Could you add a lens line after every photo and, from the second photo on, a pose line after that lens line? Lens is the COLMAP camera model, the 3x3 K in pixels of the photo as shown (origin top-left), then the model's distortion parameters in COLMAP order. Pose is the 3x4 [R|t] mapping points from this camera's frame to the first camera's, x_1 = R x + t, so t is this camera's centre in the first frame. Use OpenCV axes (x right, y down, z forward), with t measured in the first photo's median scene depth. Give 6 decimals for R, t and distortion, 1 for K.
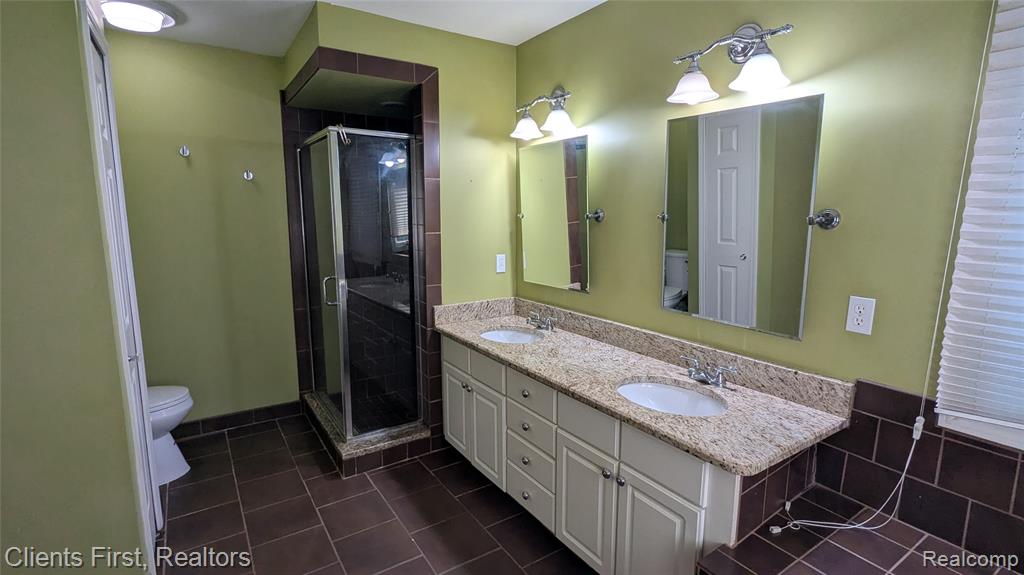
lens RADIAL K [[481.6, 0, 510.1], [0, 481.6, 285.2], [0, 0, 1]] dist [-0.000511, 0.001040]
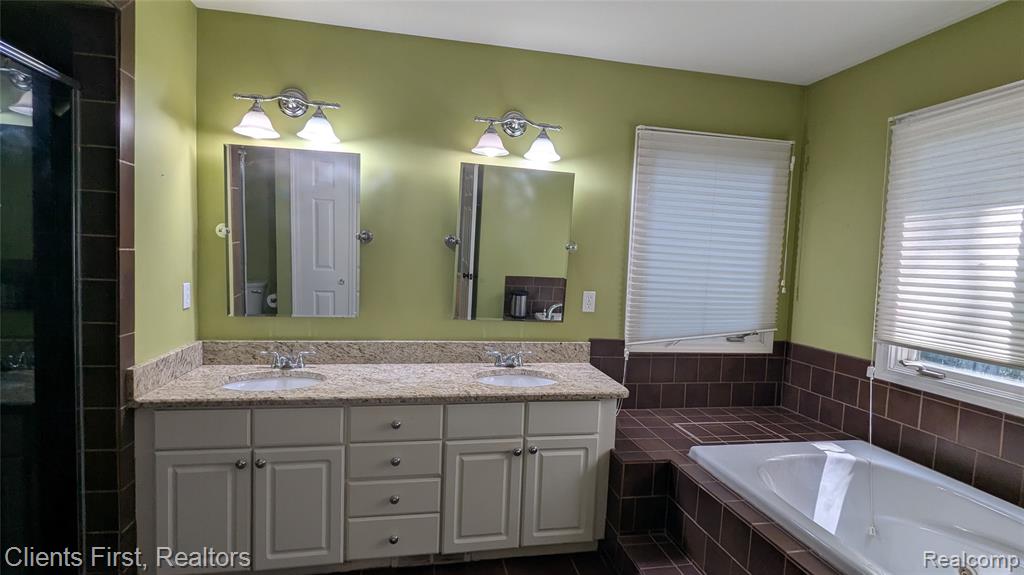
lens RADIAL K [[481.6, 0, 513.1], [0, 481.6, 285.0], [0, 0, 1]] dist [-0.000511, 0.001040]
pose [[0.379683, -0.035141, 0.924449, -0.723905], [0.100388, 0.994943, -0.003410, -0.014598], [-0.919654, 0.094098, 0.381291, 0.417591]]
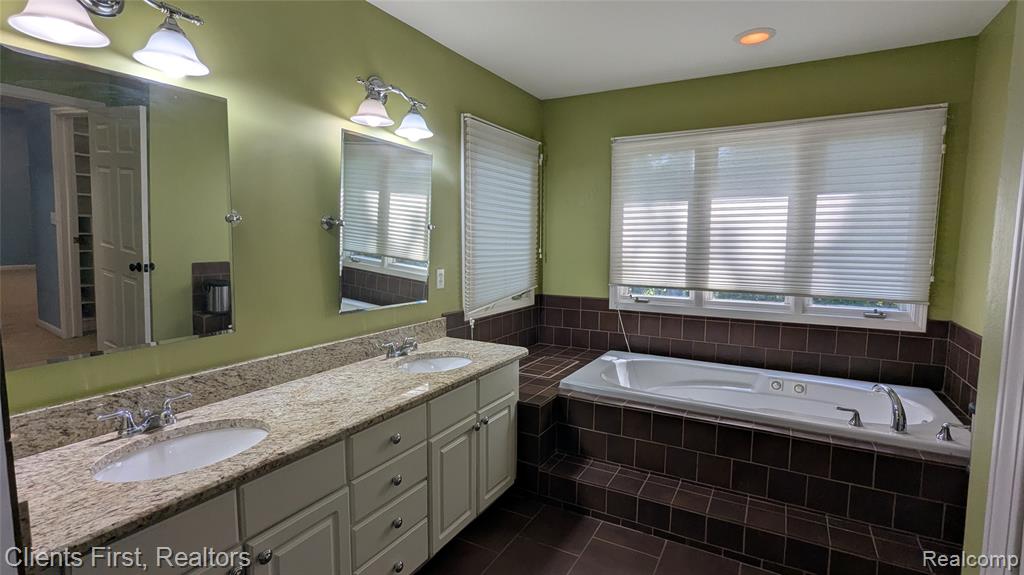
lens RADIAL K [[481.6, 0, 506.1], [0, 481.6, 287.6], [0, 0, 1]] dist [-0.000511, 0.001040]
pose [[-0.445157, -0.087572, 0.891160, -0.736650], [0.135861, 0.977080, 0.163881, -0.124679], [-0.885086, 0.194026, -0.423057, 1.126450]]
